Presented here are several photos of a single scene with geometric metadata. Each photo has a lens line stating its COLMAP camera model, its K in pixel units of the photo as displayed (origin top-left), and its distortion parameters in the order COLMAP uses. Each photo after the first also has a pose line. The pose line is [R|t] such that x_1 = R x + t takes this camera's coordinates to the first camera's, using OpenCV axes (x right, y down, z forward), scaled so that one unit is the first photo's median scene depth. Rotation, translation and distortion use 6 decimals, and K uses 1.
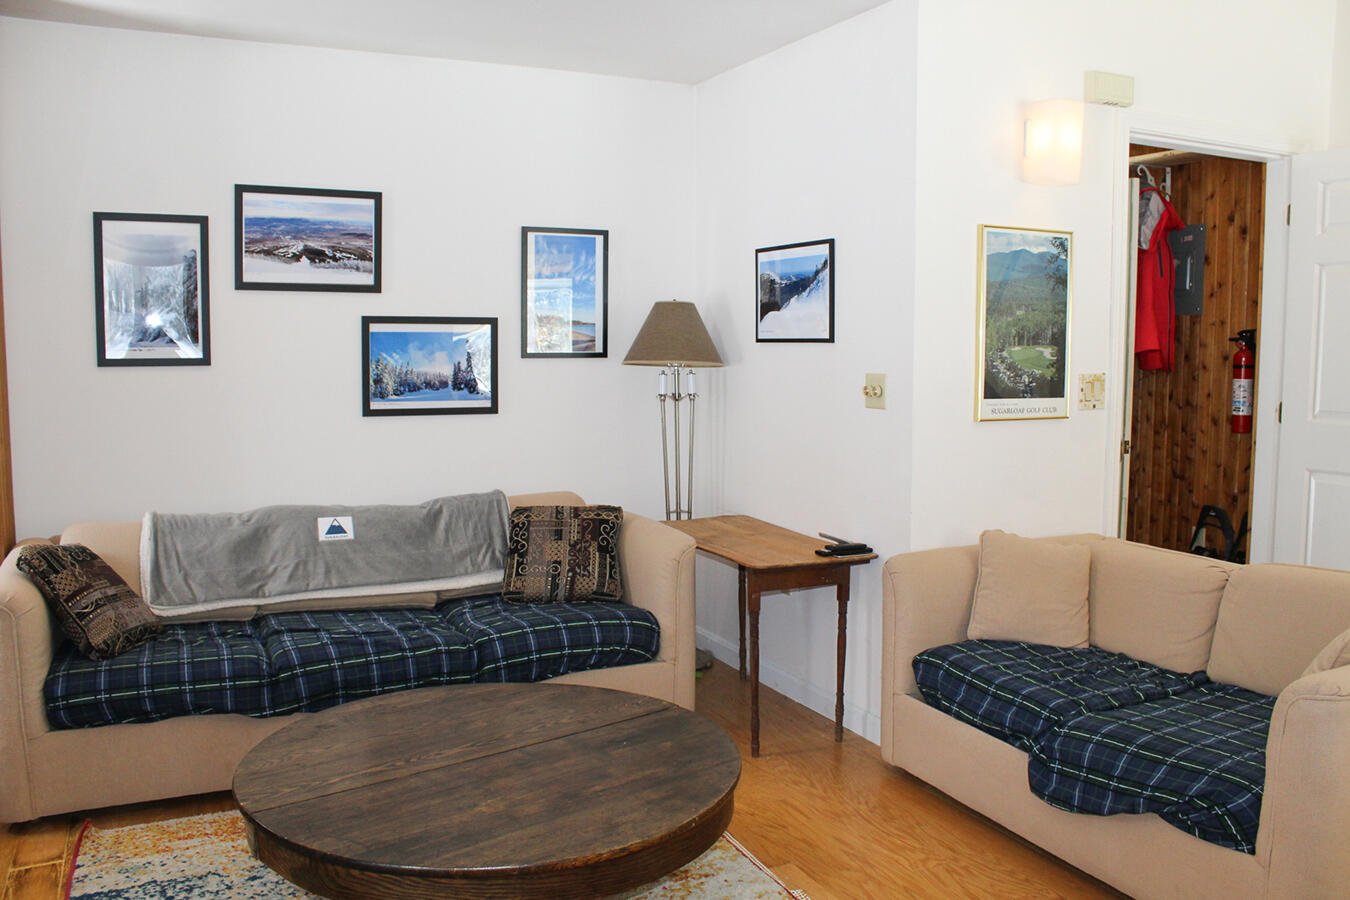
lens RADIAL K [[1159.6, 0, 675.0], [0, 1159.6, 450.0], [0, 0, 1]] dist [-0.152673, 0.136317]
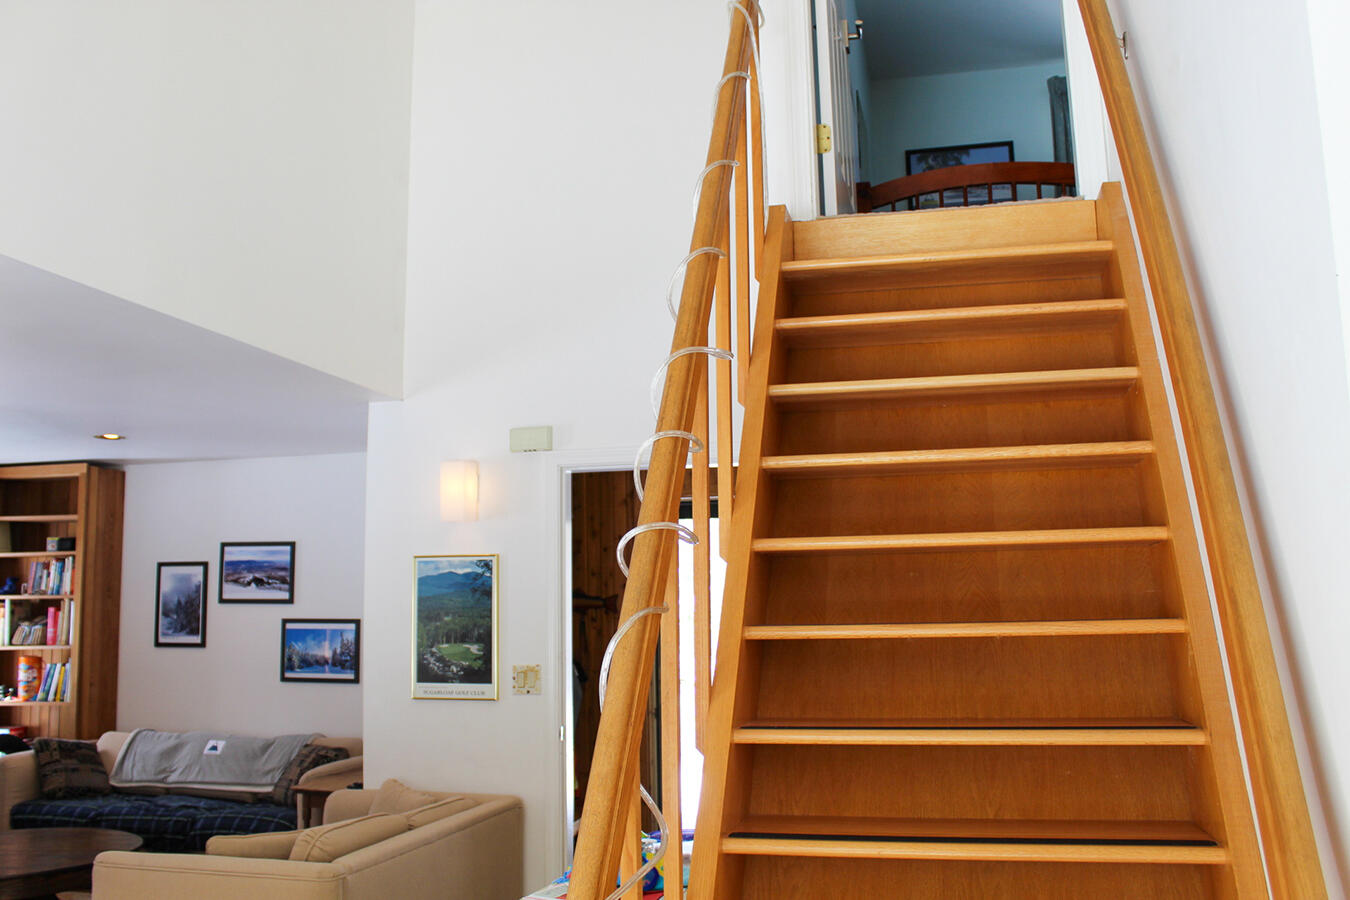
lens RADIAL K [[1159.6, 0, 675.0], [0, 1159.6, 450.0], [0, 0, 1]] dist [-0.152673, 0.136317]
pose [[0.769140, -0.100990, -0.631050, 1.254707], [-0.044165, 0.976675, -0.210132, -0.038234], [0.637552, 0.189491, 0.746740, 0.115612]]
